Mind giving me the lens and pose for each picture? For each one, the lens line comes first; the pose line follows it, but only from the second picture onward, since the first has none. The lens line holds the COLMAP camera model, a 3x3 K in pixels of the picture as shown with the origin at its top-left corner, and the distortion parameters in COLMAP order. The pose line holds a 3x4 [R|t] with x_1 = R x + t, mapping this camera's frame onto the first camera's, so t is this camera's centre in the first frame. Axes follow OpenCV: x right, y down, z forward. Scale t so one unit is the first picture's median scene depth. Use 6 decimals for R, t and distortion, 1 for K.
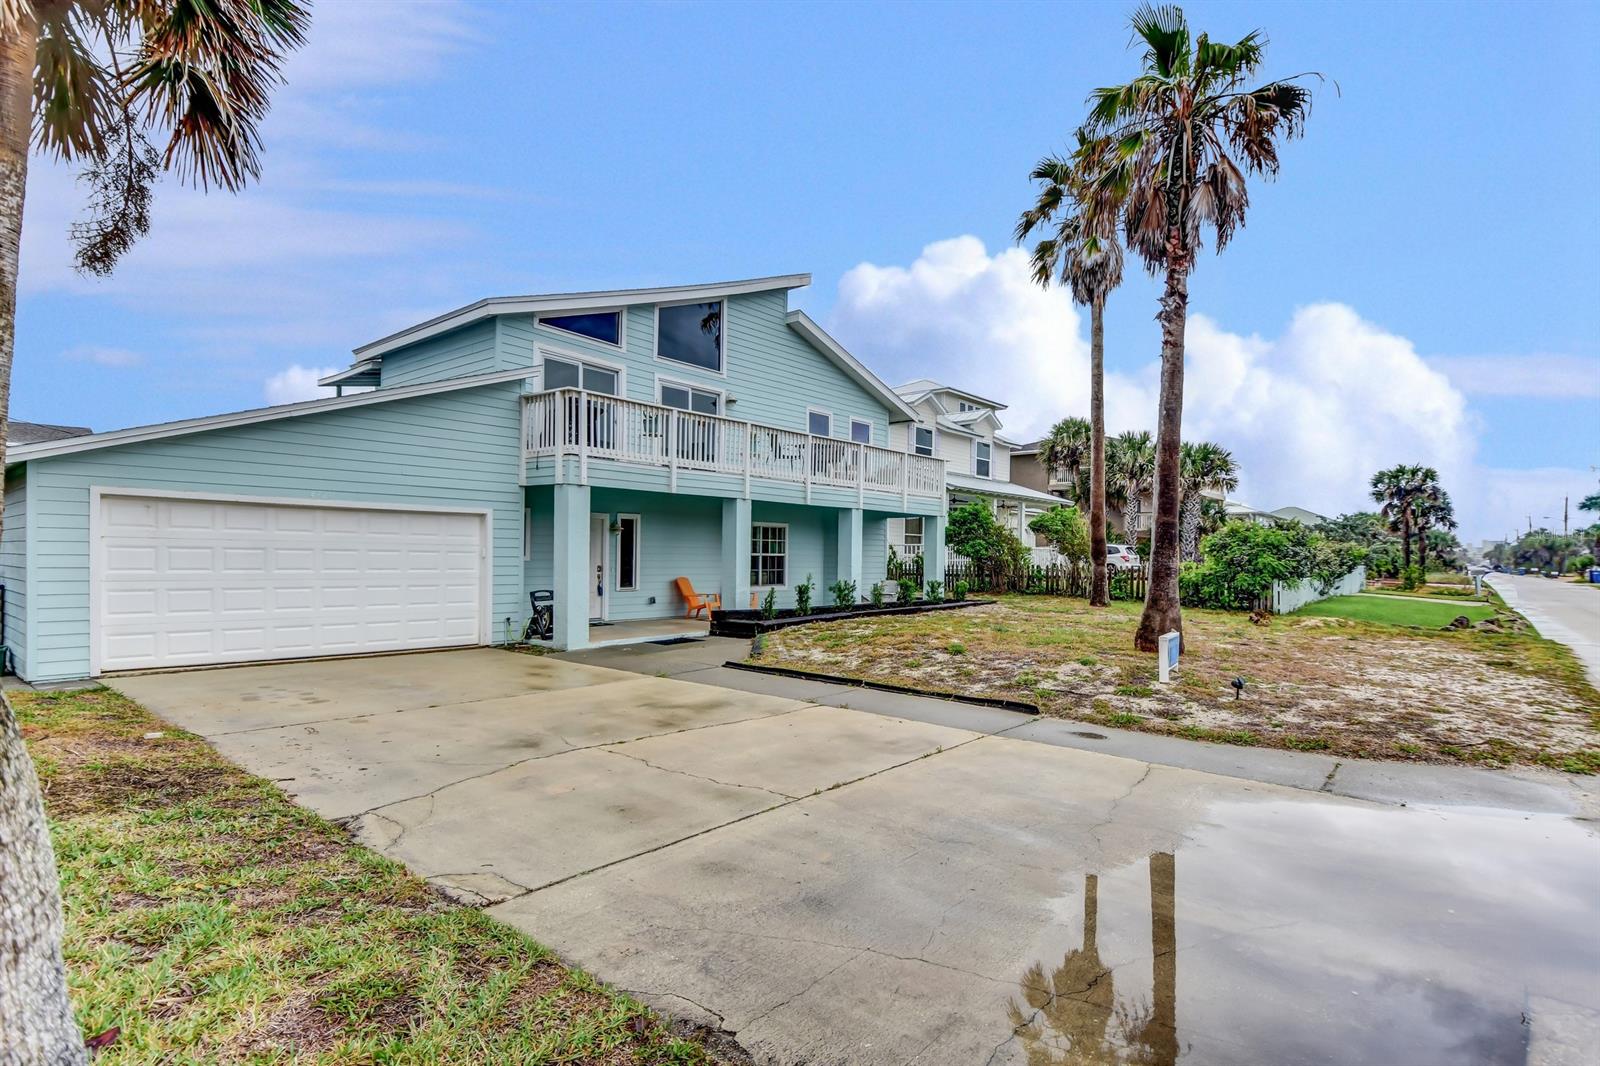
lens RADIAL K [[806.3, 0, 802.1], [0, 806.3, 564.3], [0, 0, 1]] dist [-0.012465, -0.001515]
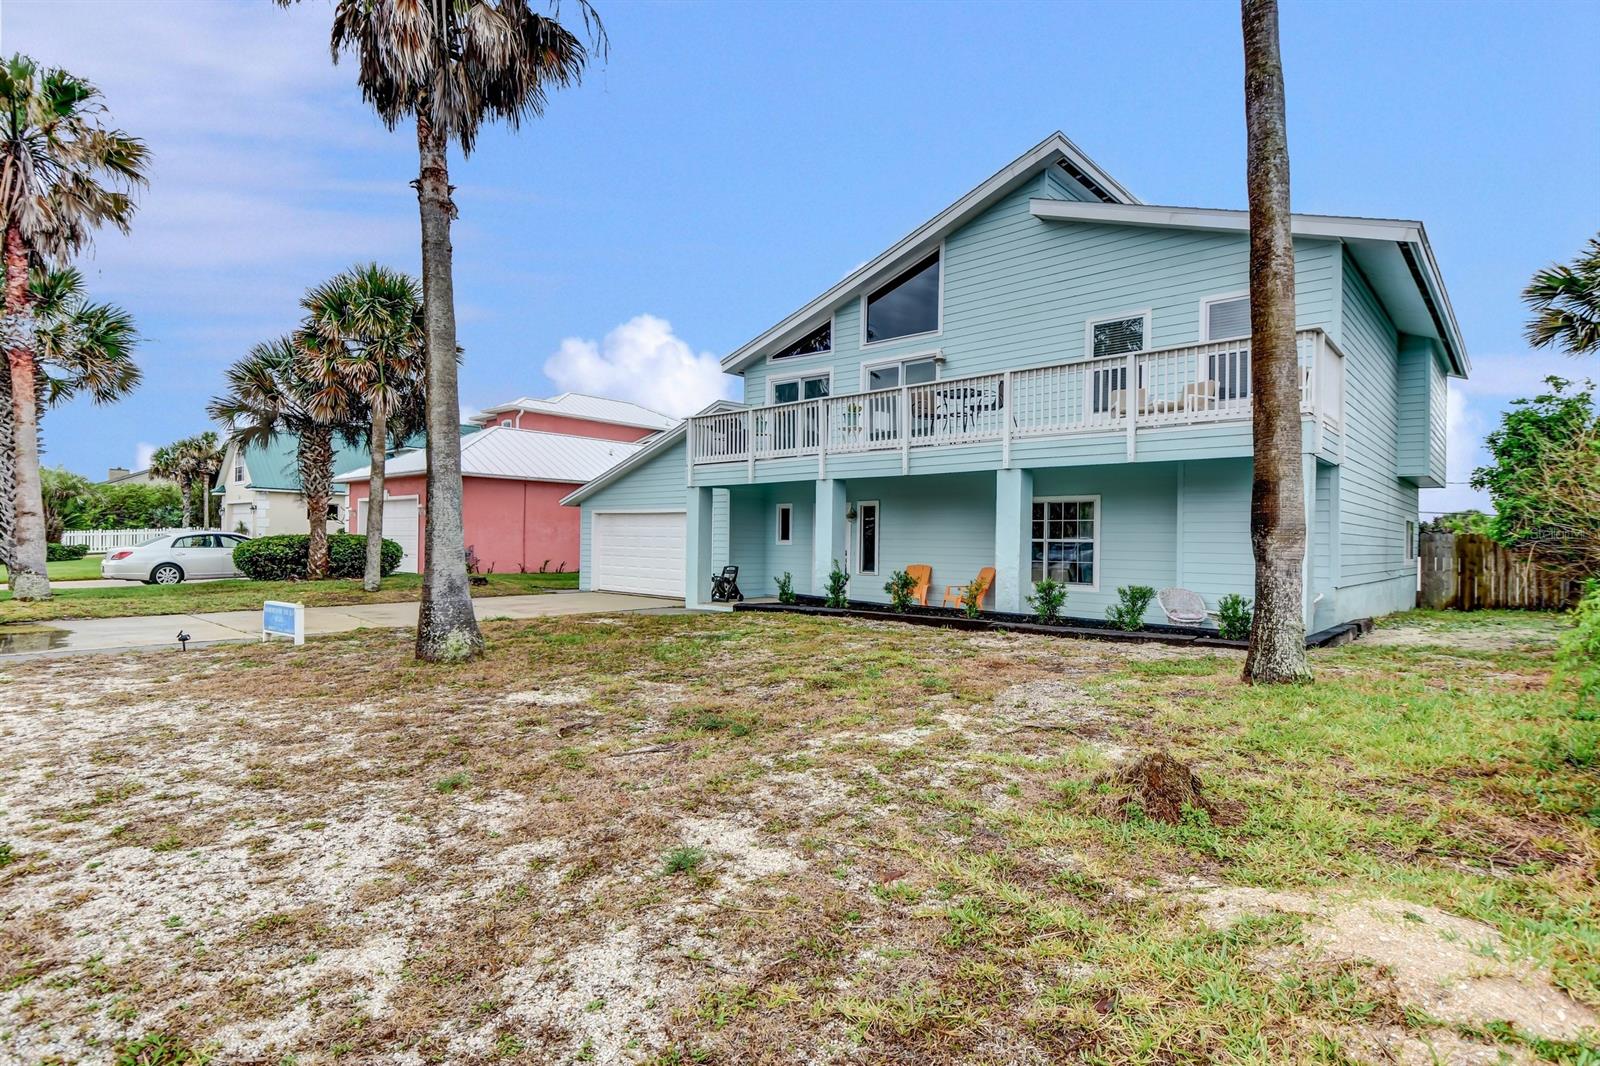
lens RADIAL K [[801.4, 0, 800.0], [0, 801.4, 533.0], [0, 0, 1]] dist [-0.002006, -0.000412]
pose [[-0.039084, -0.017035, -0.999091, 0.817908], [-0.021121, 0.999645, -0.016218, -0.002732], [0.999013, 0.020468, -0.039430, 0.954421]]
